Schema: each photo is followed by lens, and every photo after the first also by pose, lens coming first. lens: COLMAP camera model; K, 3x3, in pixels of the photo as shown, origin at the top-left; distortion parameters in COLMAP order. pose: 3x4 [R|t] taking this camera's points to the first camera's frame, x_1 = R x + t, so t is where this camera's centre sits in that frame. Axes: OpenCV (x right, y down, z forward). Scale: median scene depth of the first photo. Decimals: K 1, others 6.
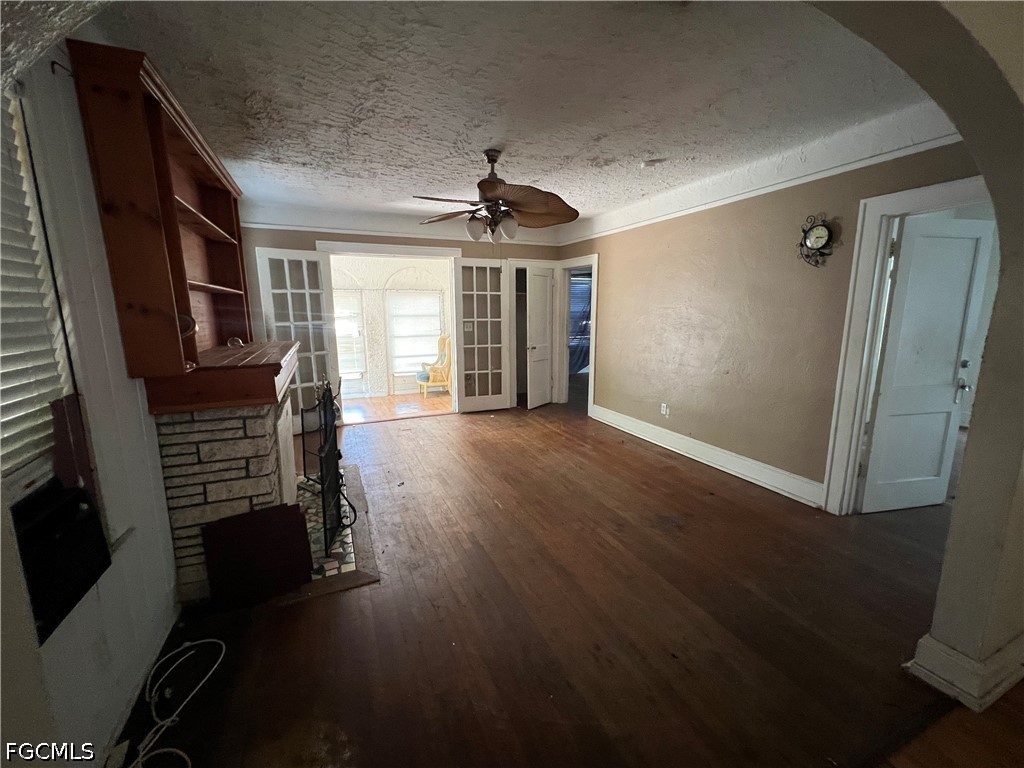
lens RADIAL K [[419.0, 0, 512.0], [0, 419.0, 384.0], [0, 0, 1]] dist [0.000867, 0.000129]
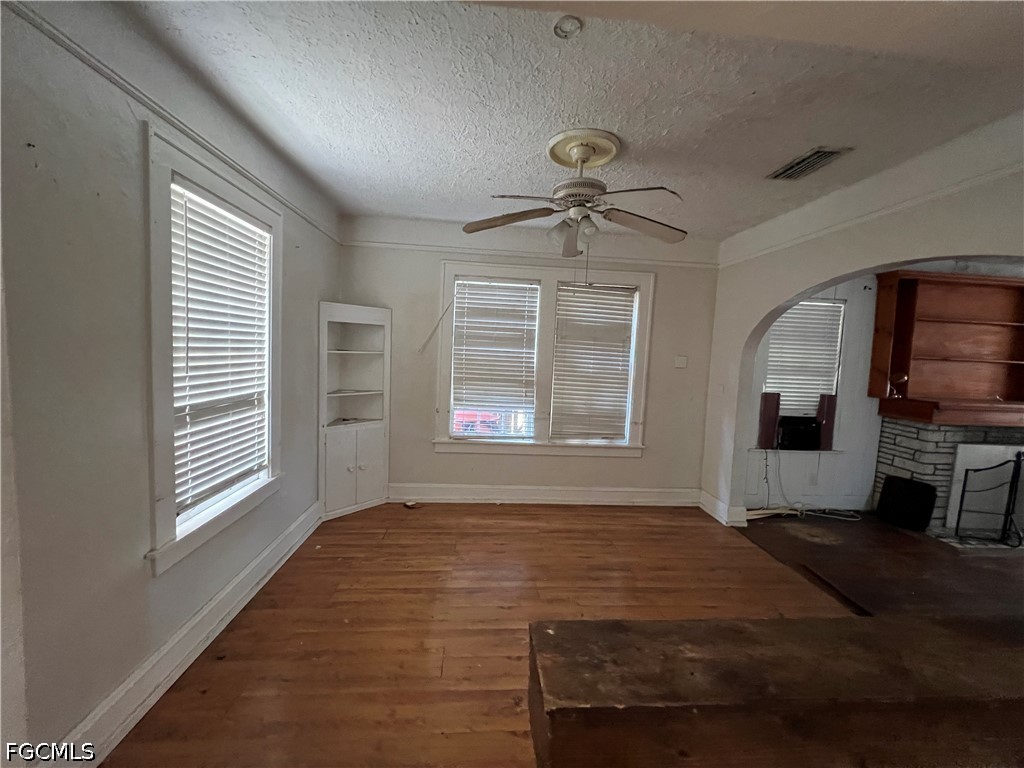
lens RADIAL K [[419.0, 0, 512.0], [0, 419.0, 384.0], [0, 0, 1]] dist [0.000867, 0.000129]
pose [[-0.329815, 0.064352, -0.941850, 1.748369], [-0.205059, 0.968970, 0.138012, 0.002990], [0.921506, 0.238654, -0.306385, -0.155979]]
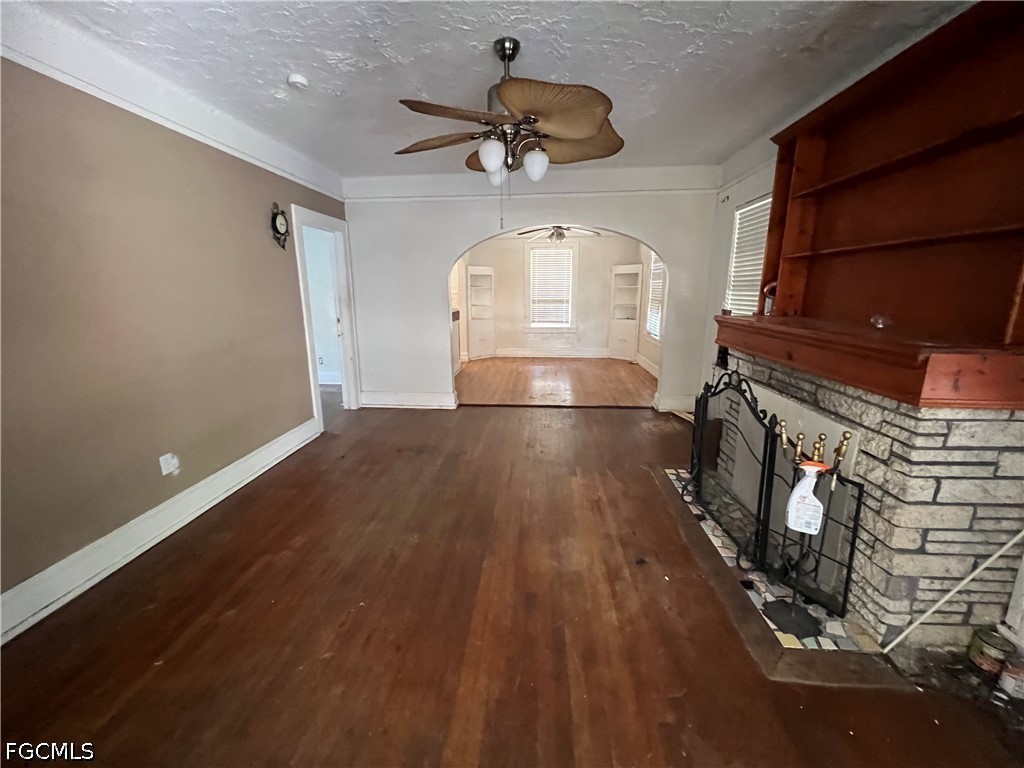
lens RADIAL K [[419.0, 0, 512.0], [0, 419.0, 384.0], [0, 0, 1]] dist [0.000867, 0.000129]
pose [[-0.882489, -0.096773, 0.460269, -0.622246], [0.091489, 0.924591, 0.369814, -0.437191], [-0.461349, 0.368466, -0.807088, 2.607026]]
